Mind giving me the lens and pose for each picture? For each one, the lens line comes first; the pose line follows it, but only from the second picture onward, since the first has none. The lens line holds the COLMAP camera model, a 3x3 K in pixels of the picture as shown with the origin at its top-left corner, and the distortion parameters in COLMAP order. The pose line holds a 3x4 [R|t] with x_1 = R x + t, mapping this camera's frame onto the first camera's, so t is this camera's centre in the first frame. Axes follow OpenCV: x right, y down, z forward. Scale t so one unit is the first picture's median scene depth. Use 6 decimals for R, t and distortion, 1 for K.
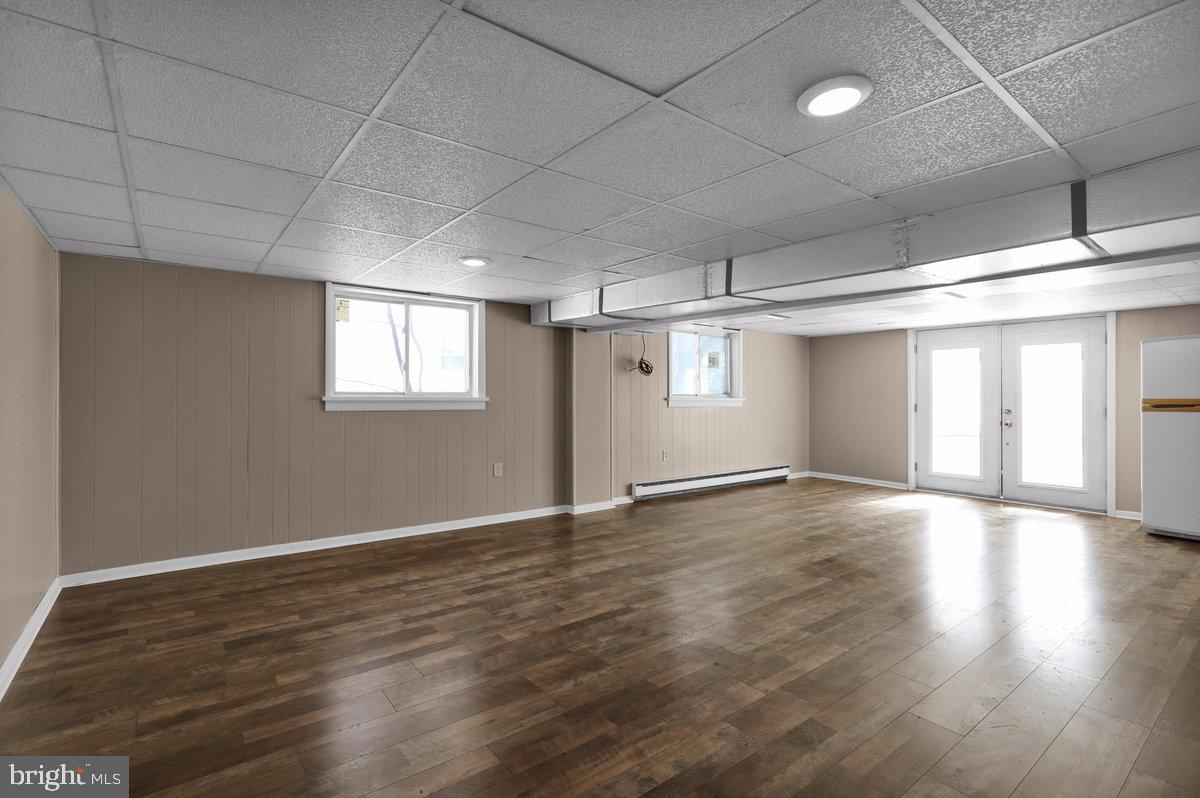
lens RADIAL K [[551.3, 0, 589.3], [0, 551.3, 400.3], [0, 0, 1]] dist [-0.002361, 0.002560]
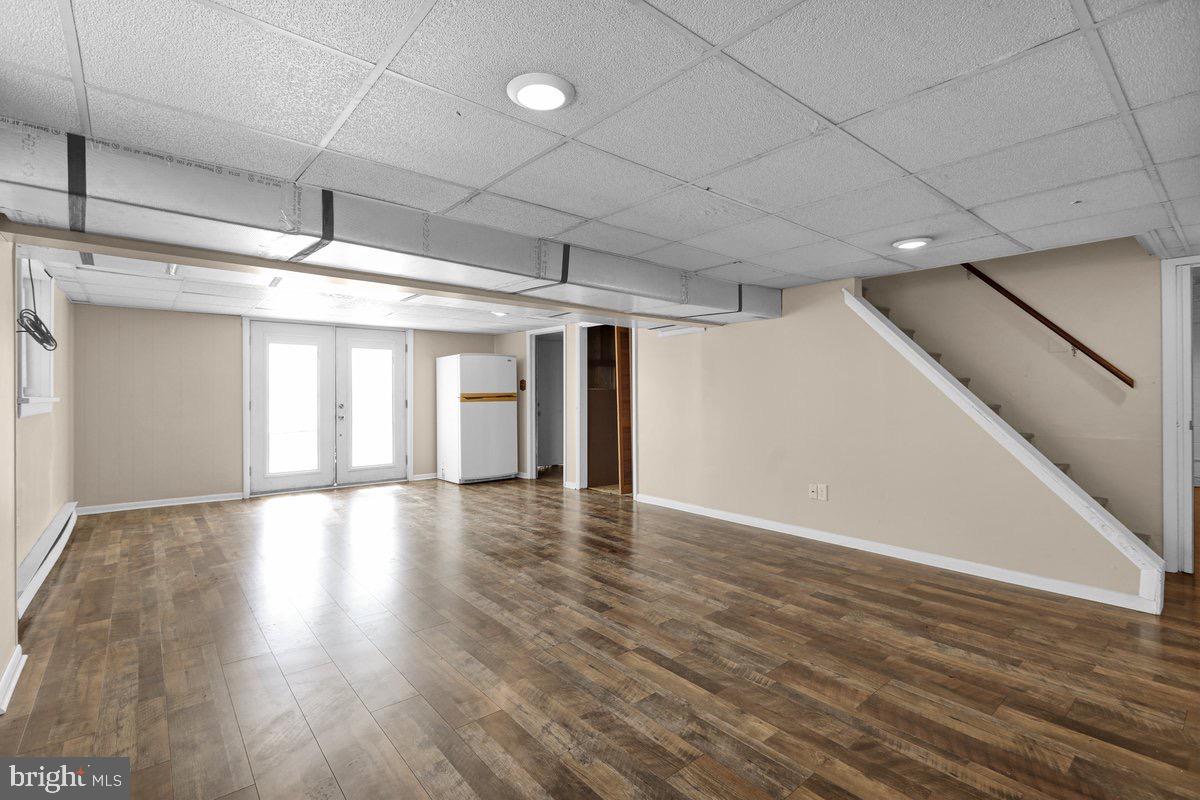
lens RADIAL K [[551.3, 0, 589.5], [0, 551.3, 388.6], [0, 0, 1]] dist [-0.002361, 0.002560]
pose [[-0.044504, 0.002741, 0.999005, -0.671837], [0.013156, 0.999911, -0.002158, -0.009487], [-0.998923, 0.013046, -0.044537, 0.997428]]
